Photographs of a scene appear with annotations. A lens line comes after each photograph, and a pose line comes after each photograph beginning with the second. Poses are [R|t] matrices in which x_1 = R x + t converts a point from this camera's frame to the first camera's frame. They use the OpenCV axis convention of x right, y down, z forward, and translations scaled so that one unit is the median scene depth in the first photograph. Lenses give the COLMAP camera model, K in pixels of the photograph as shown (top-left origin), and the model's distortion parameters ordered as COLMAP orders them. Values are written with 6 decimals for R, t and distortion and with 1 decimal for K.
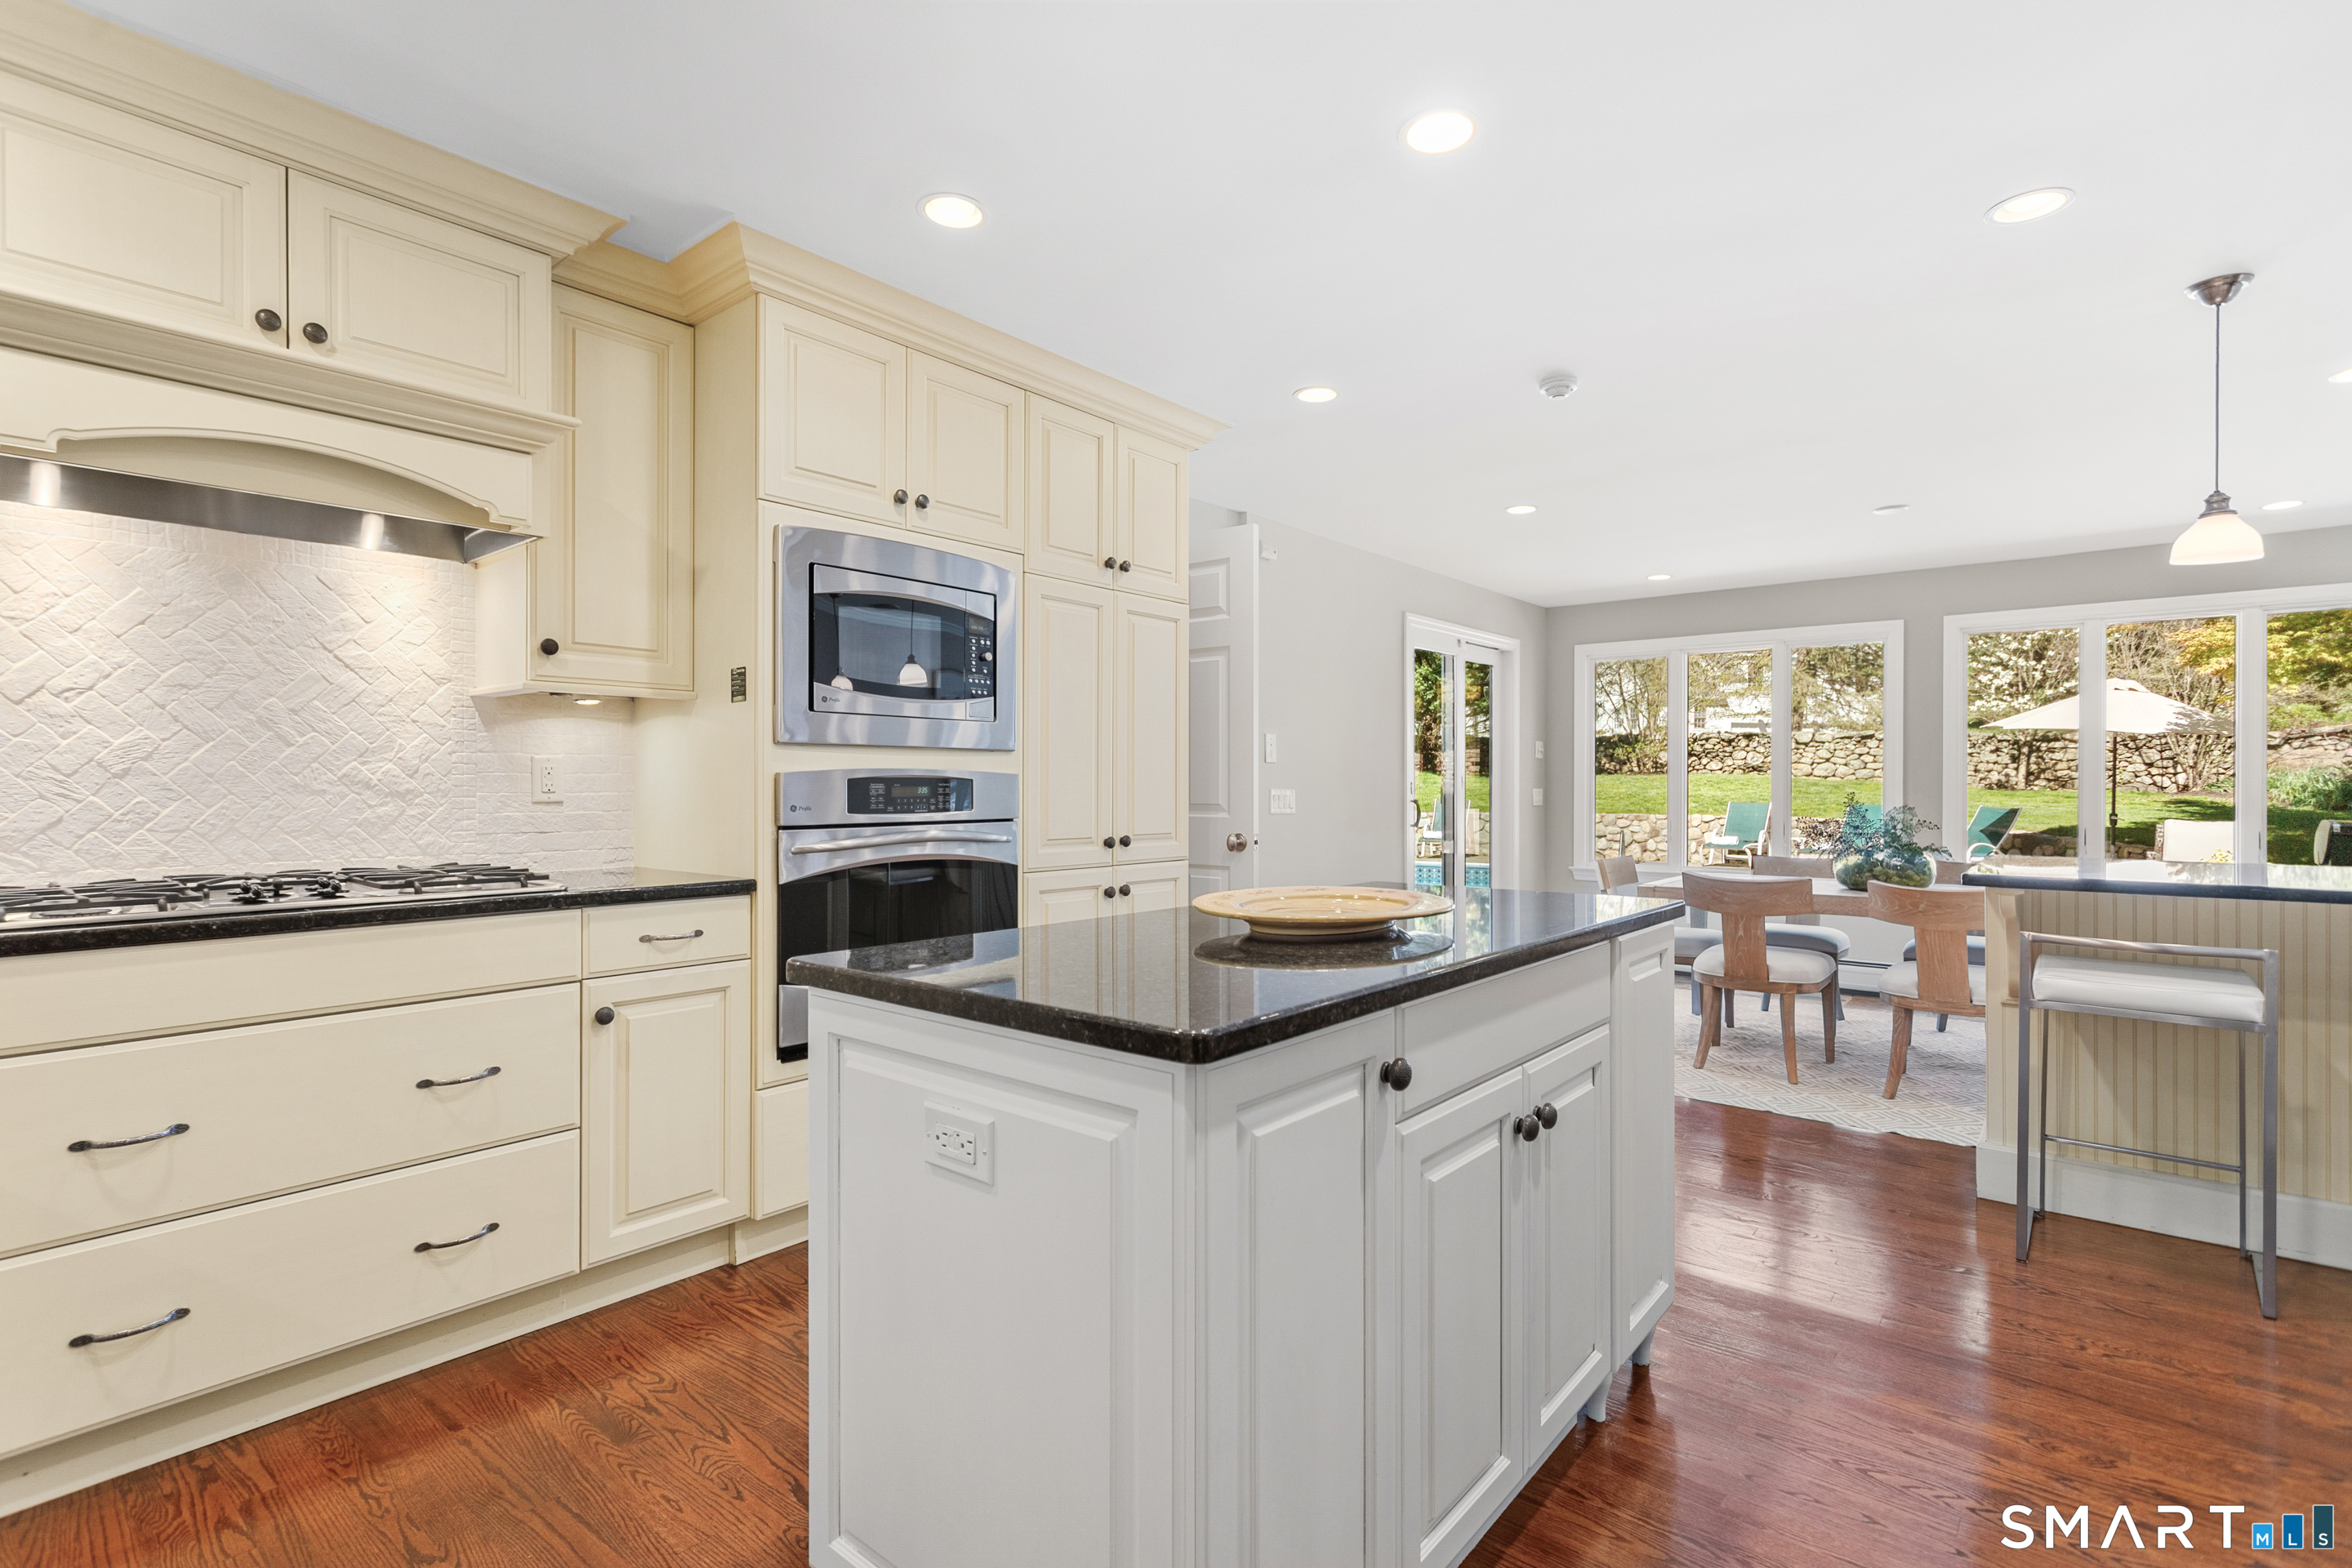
lens RADIAL K [[1114.0, 0, 1168.9], [0, 1114.0, 798.2], [0, 0, 1]] dist [0.002488, 0.001989]
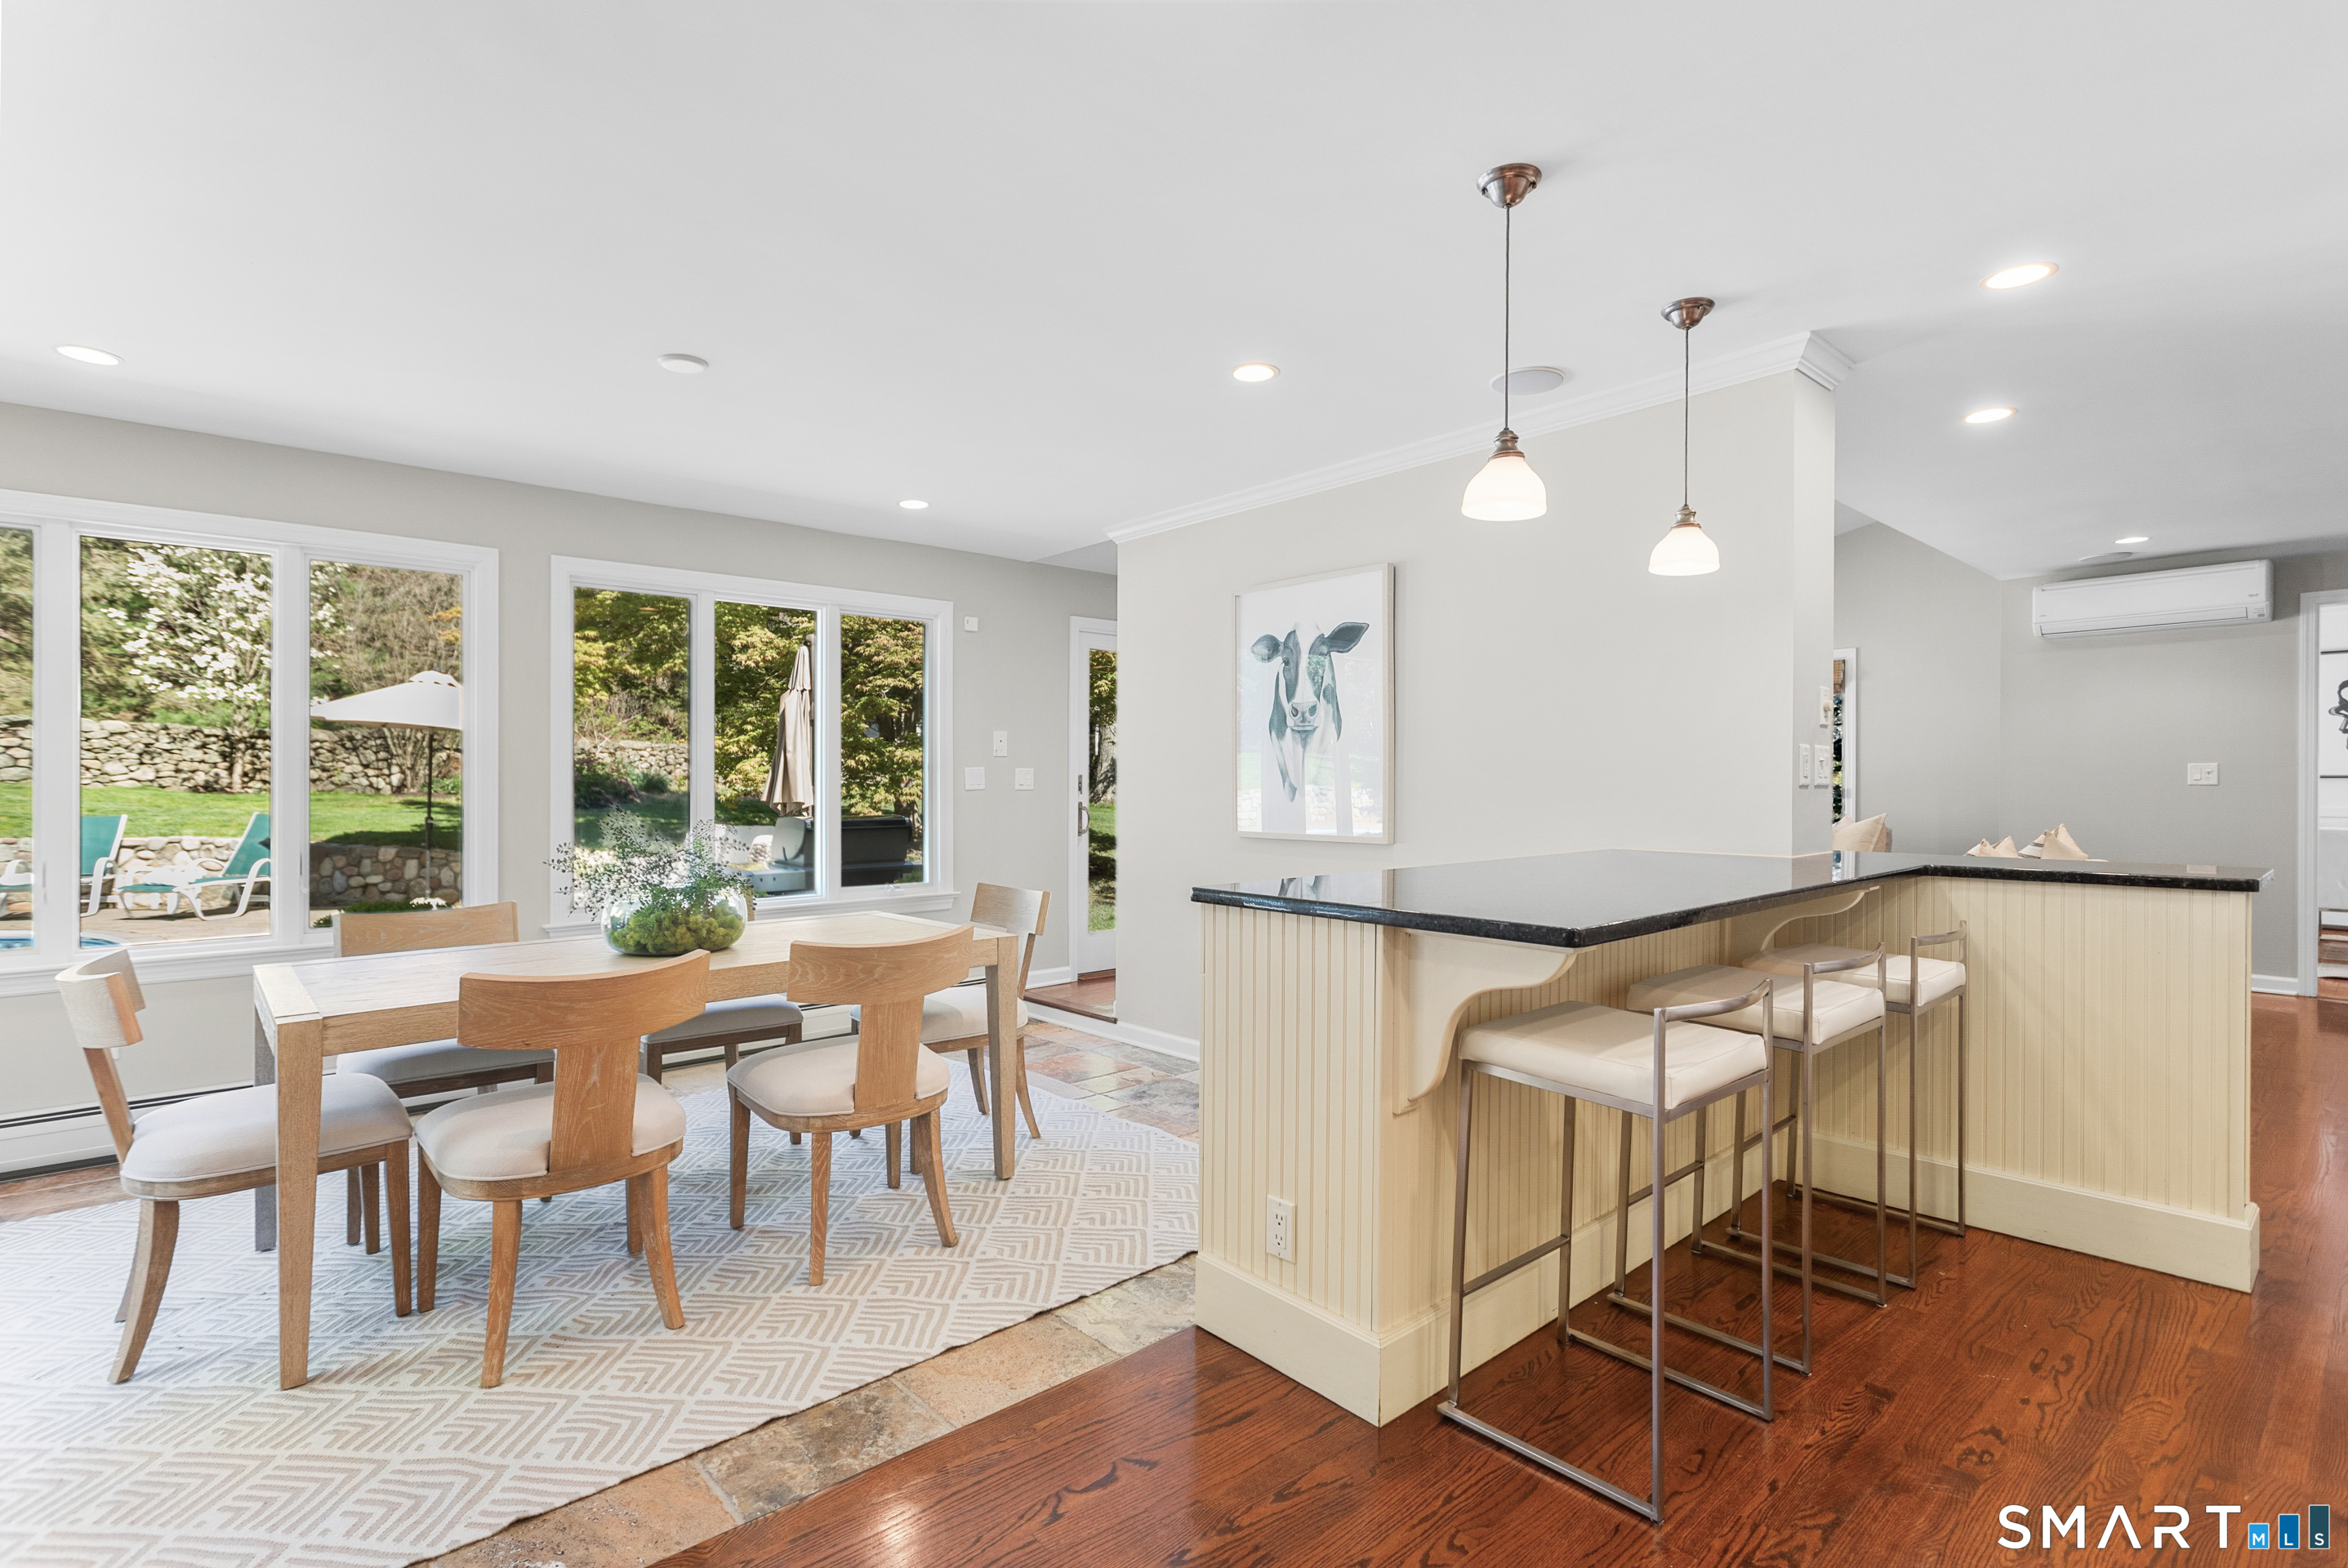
lens RADIAL K [[1112.1, 0, 1173.2], [0, 1112.1, 791.5], [0, 0, 1]] dist [0.002488, 0.001989]
pose [[0.145409, -0.010617, 0.989315, 0.012164], [0.017869, 0.999807, 0.008103, -0.002510], [-0.989210, 0.016500, 0.145571, 0.164274]]
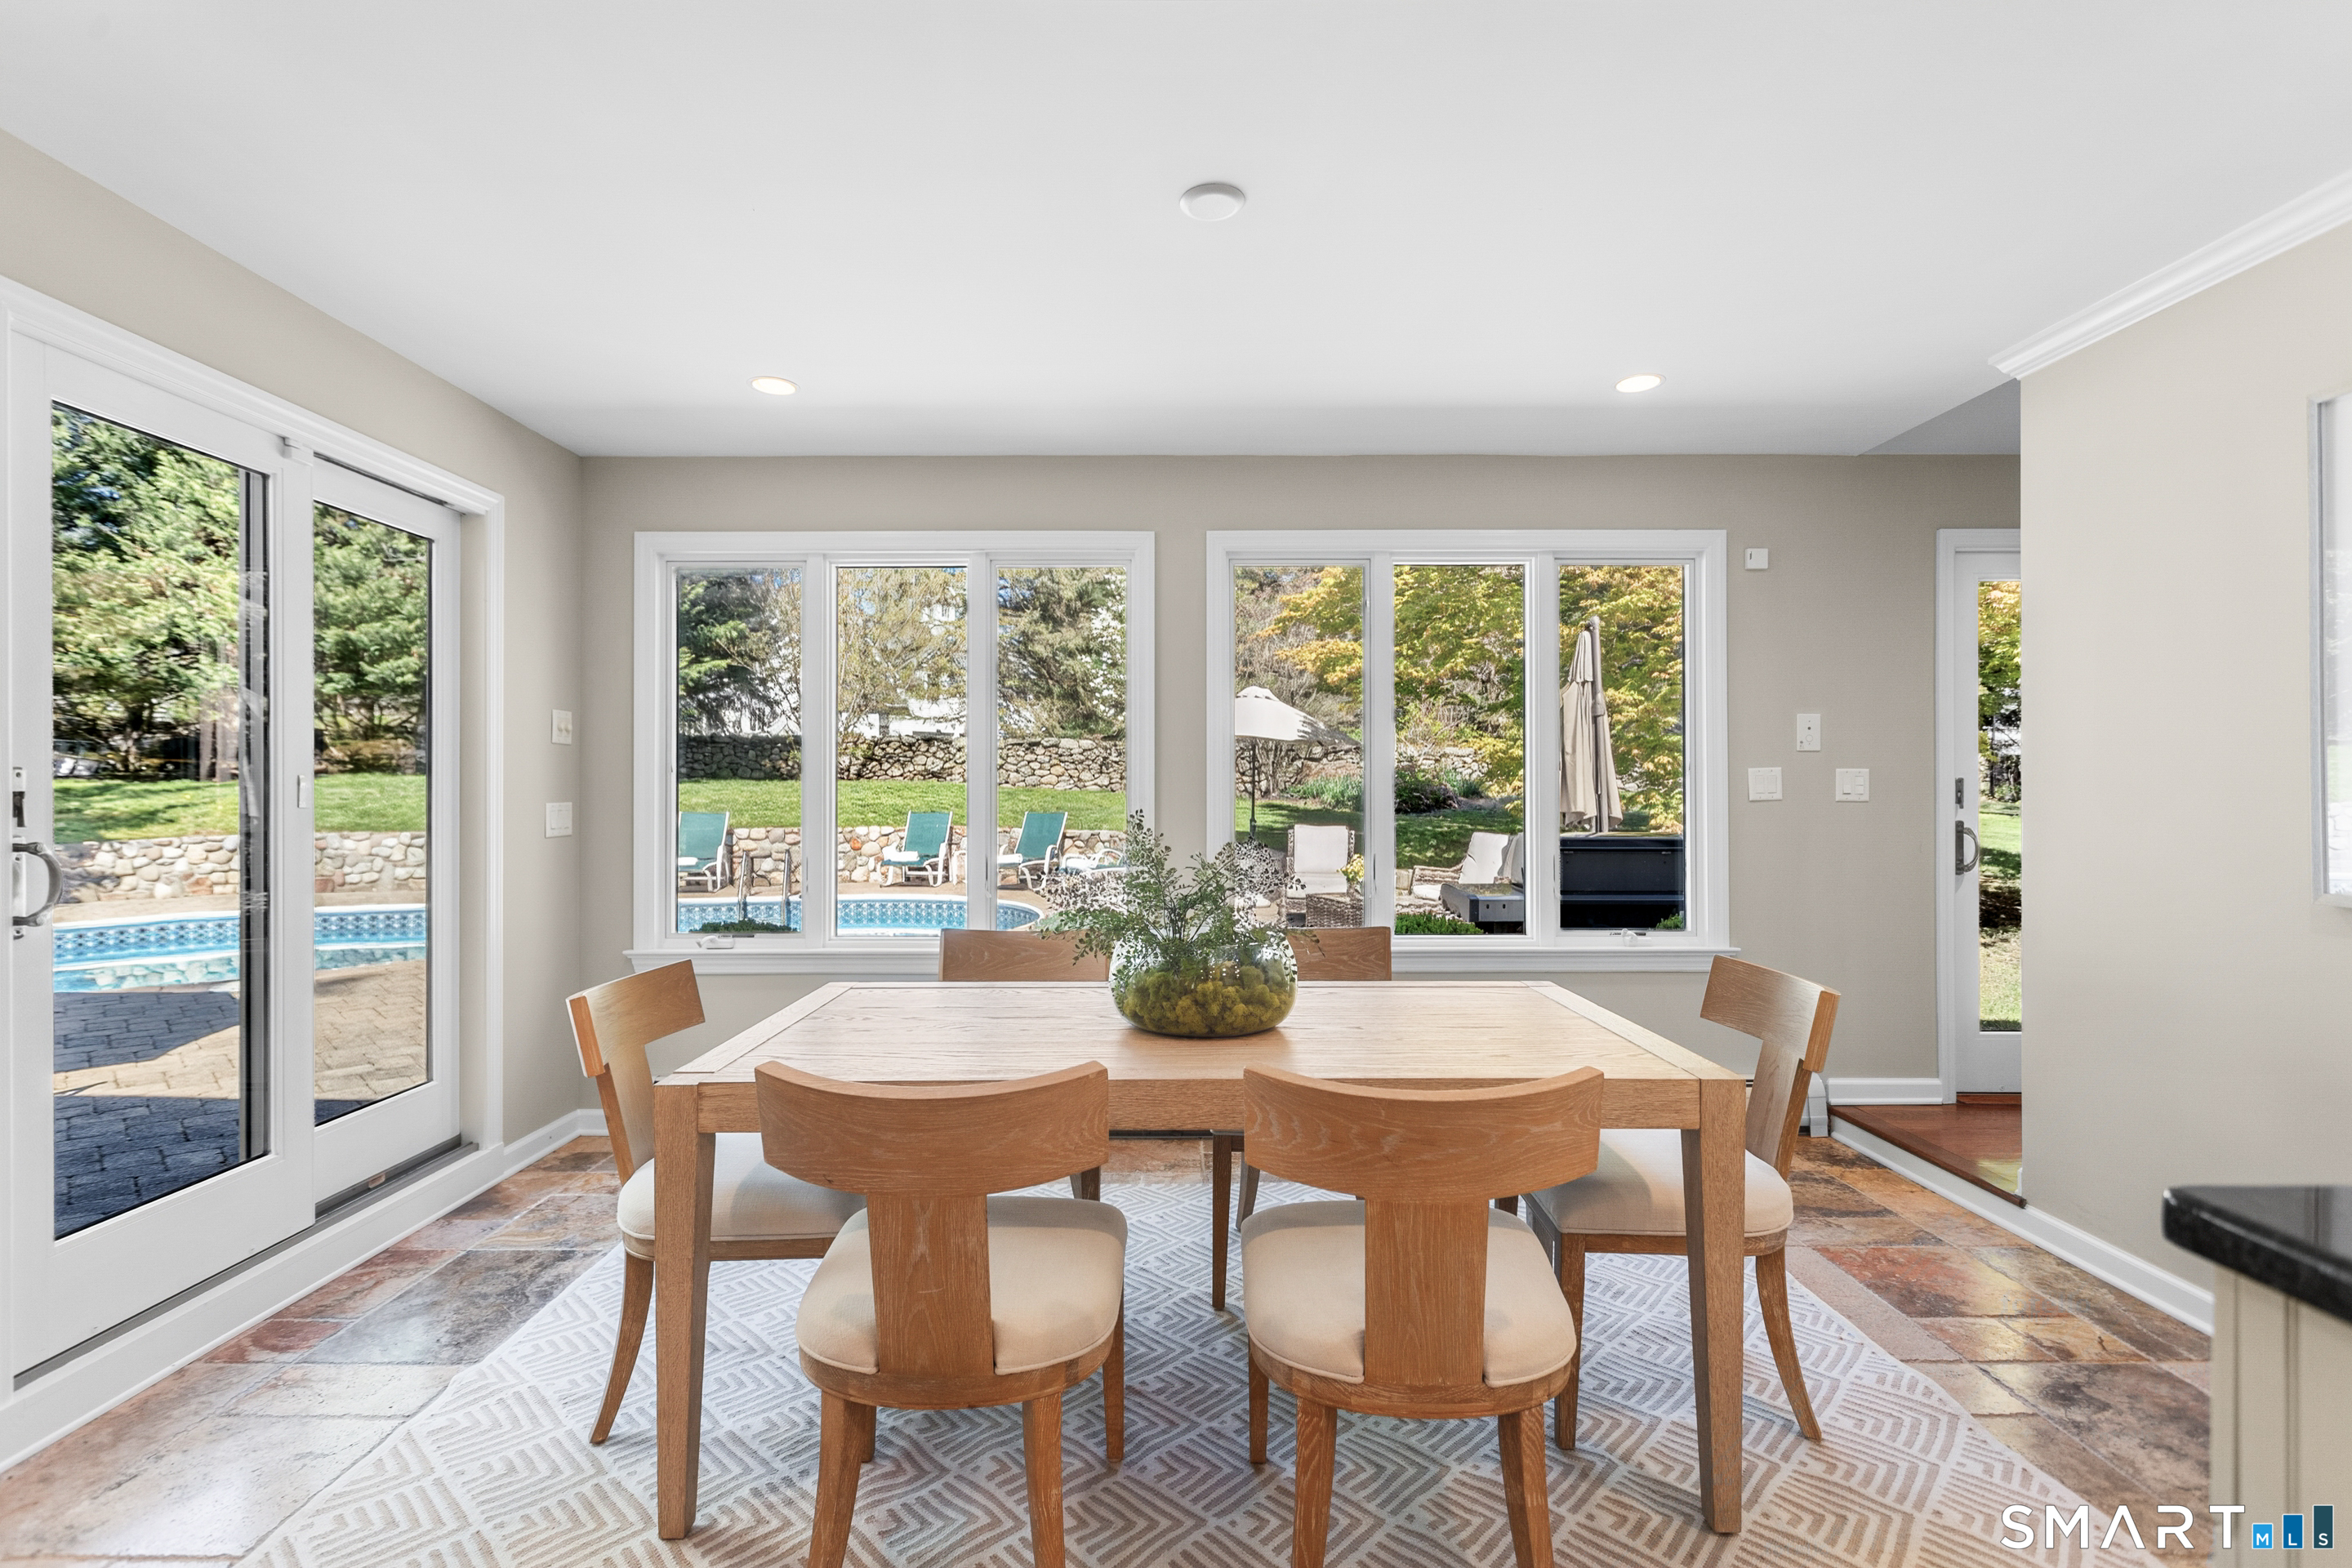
lens RADIAL K [[1114.0, 0, 1166.3], [0, 1114.0, 775.3], [0, 0, 1]] dist [0.002488, 0.001989]
pose [[0.770909, 0.006877, 0.636909, 0.088827], [0.009895, 0.999692, -0.022772, -0.002682], [-0.636869, 0.023857, 0.770603, 0.173123]]
